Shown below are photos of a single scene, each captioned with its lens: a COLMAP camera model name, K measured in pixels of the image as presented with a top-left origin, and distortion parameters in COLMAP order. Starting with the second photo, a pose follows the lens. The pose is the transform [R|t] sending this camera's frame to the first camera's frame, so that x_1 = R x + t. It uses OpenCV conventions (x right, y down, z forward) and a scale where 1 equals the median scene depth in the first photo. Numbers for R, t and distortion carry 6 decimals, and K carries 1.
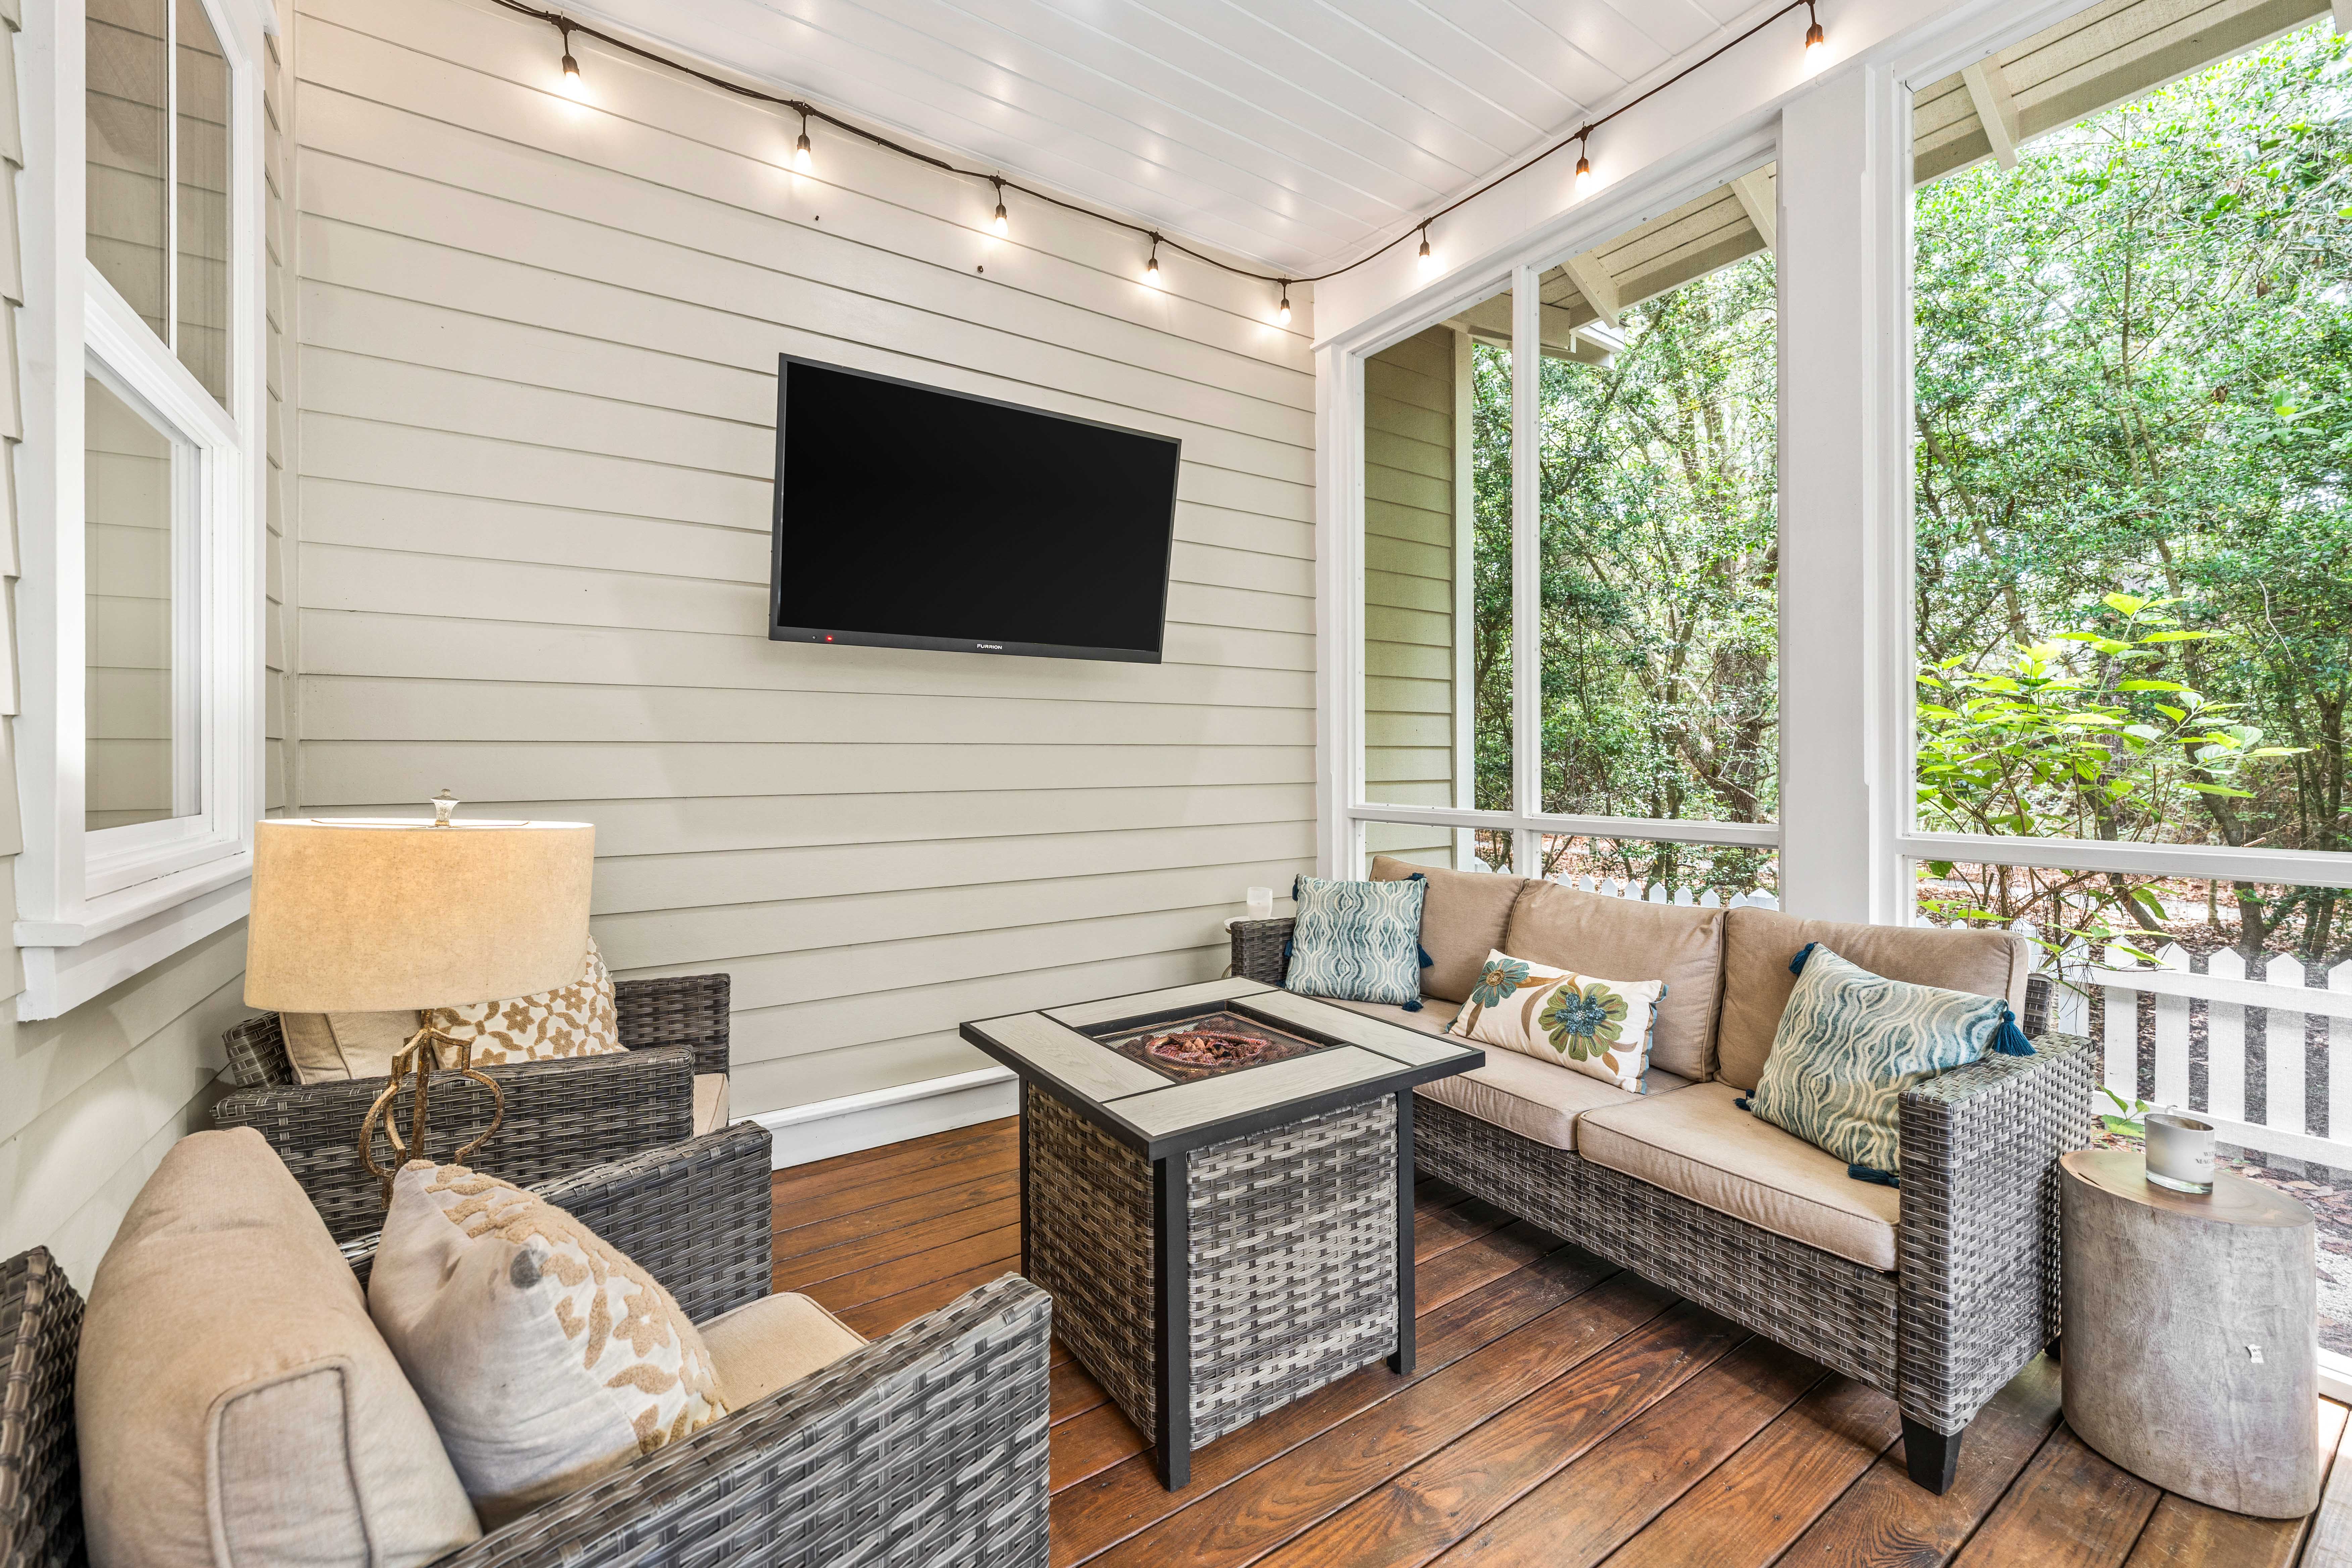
lens RADIAL K [[935.9, 0, 1149.2], [0, 935.9, 750.5], [0, 0, 1]] dist [0.002146, -0.000042]
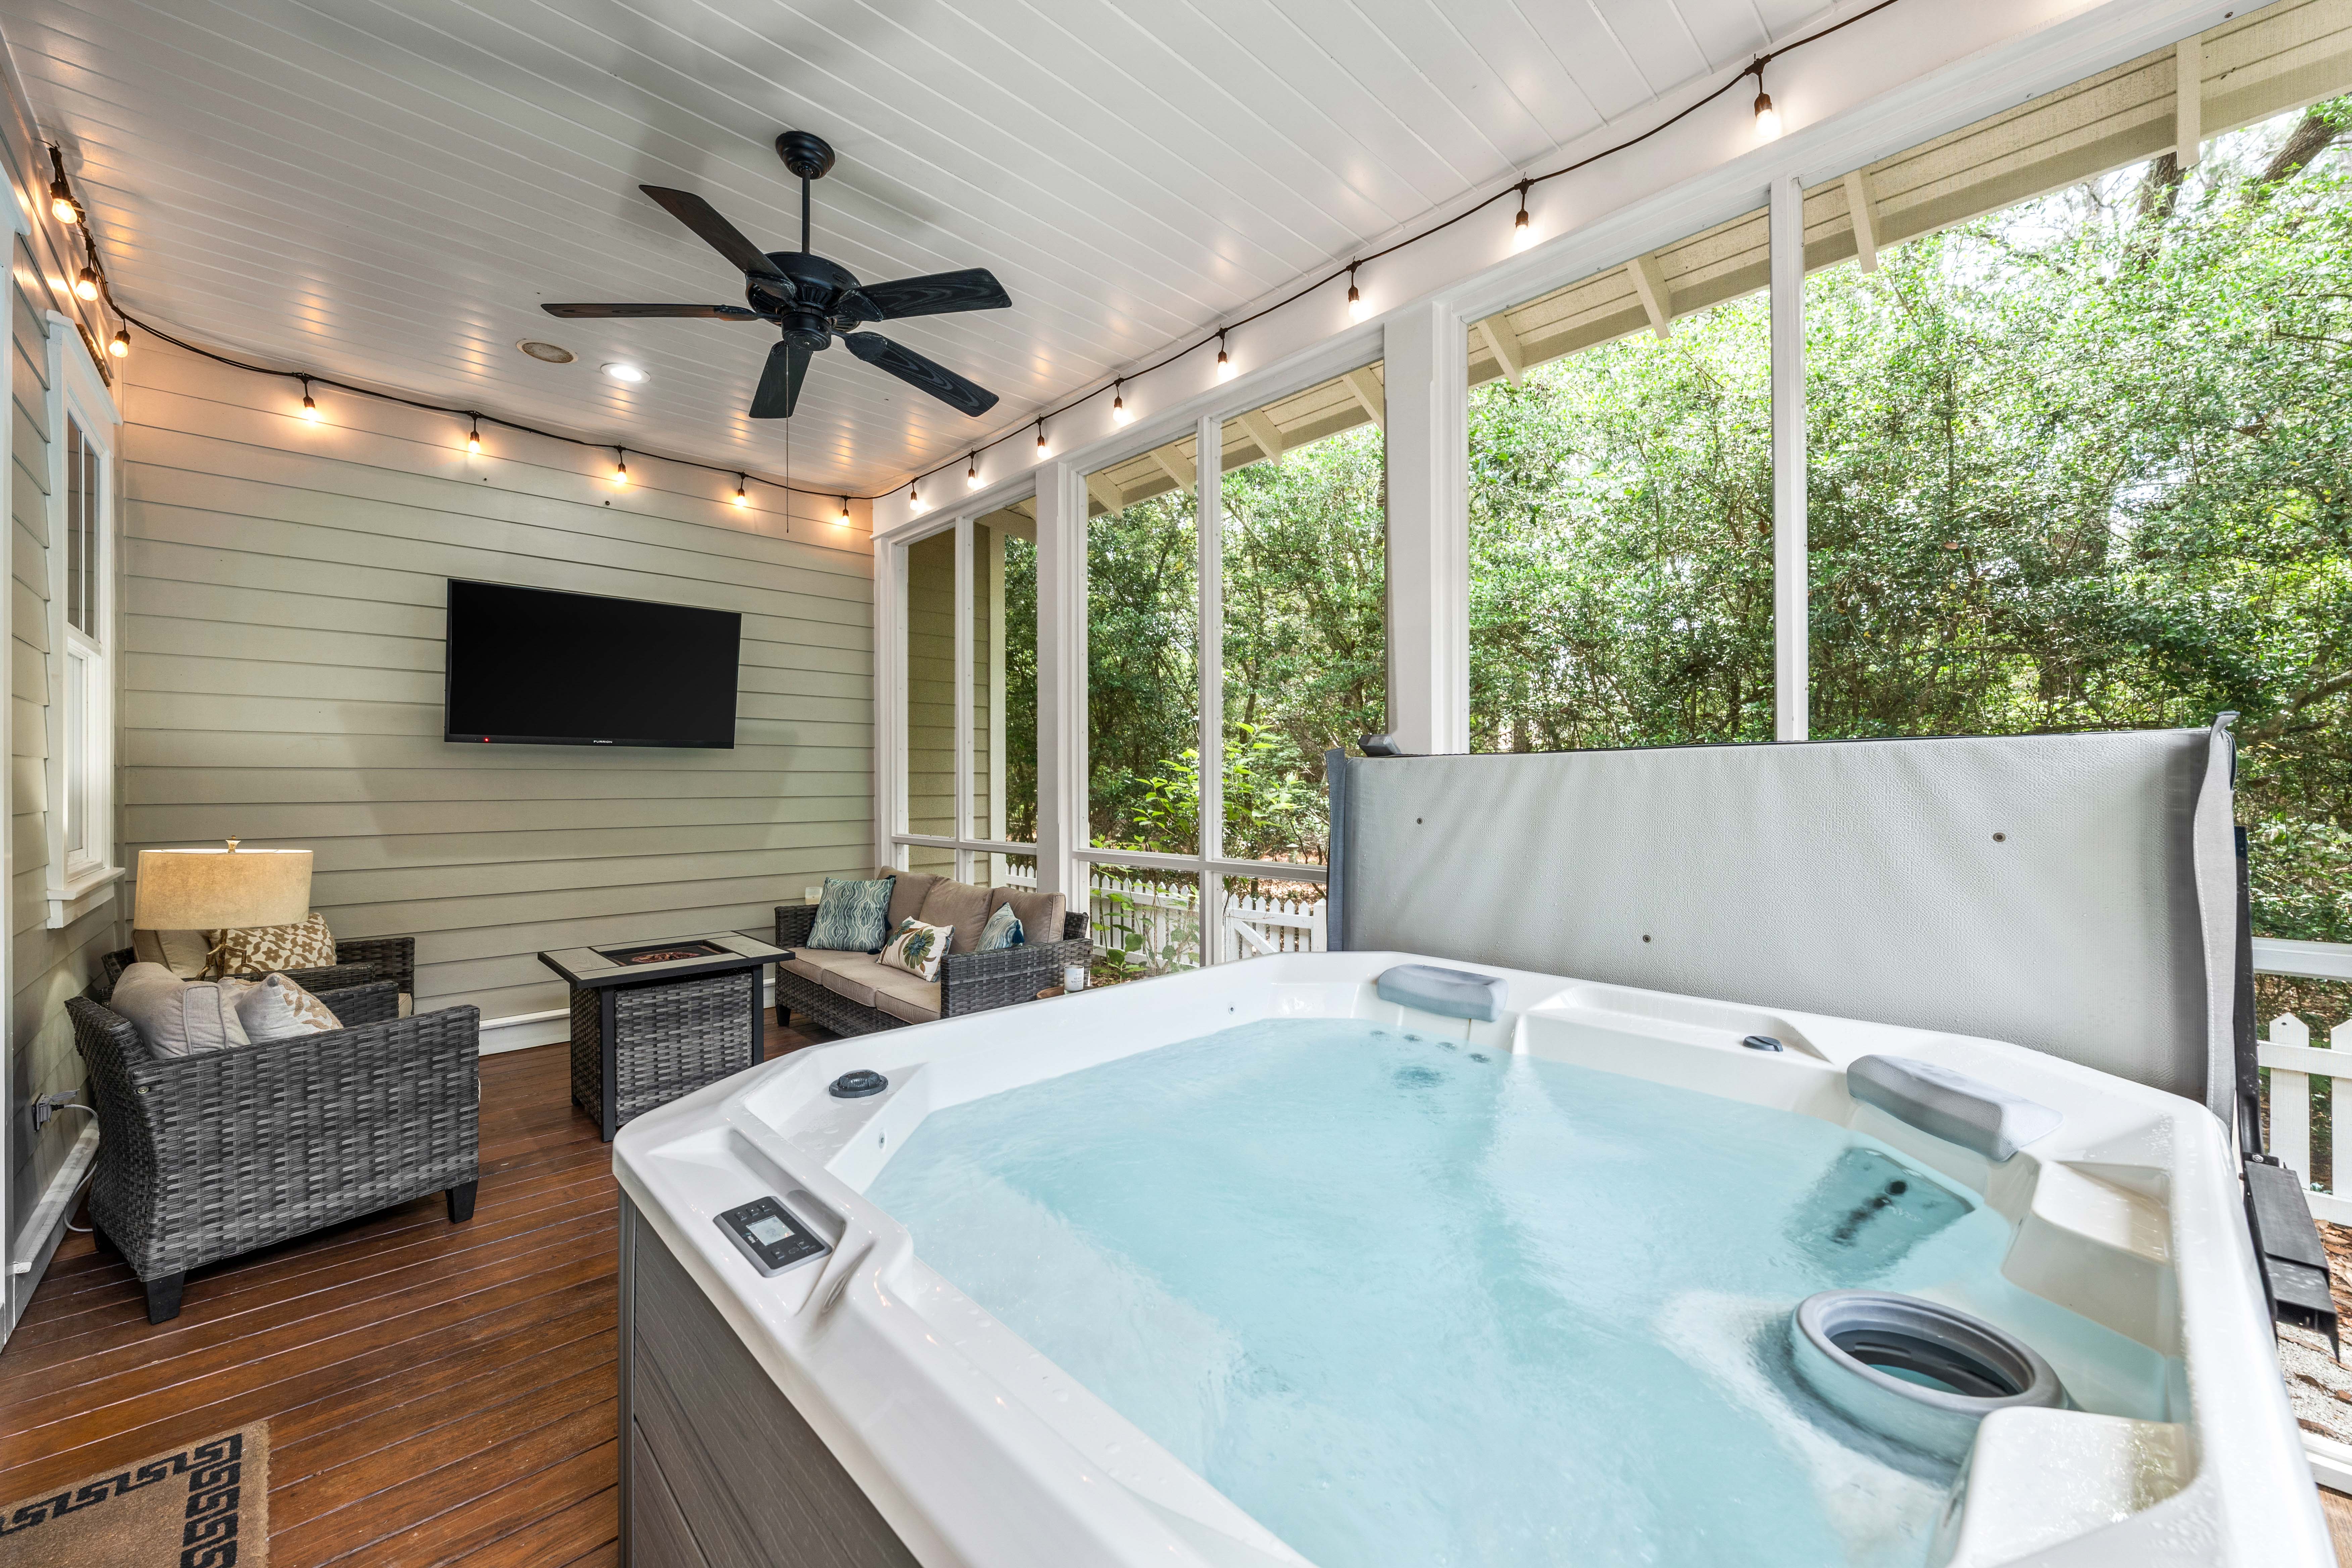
lens RADIAL K [[907.7, 0, 1165.7], [0, 907.7, 778.3], [0, 0, 1]] dist [-0.001277, -0.000164]
pose [[0.983322, 0.002233, 0.181858, 0.582854], [-0.002765, 0.999993, 0.002668, -0.060520], [-0.181851, -0.003126, 0.983321, -0.855731]]
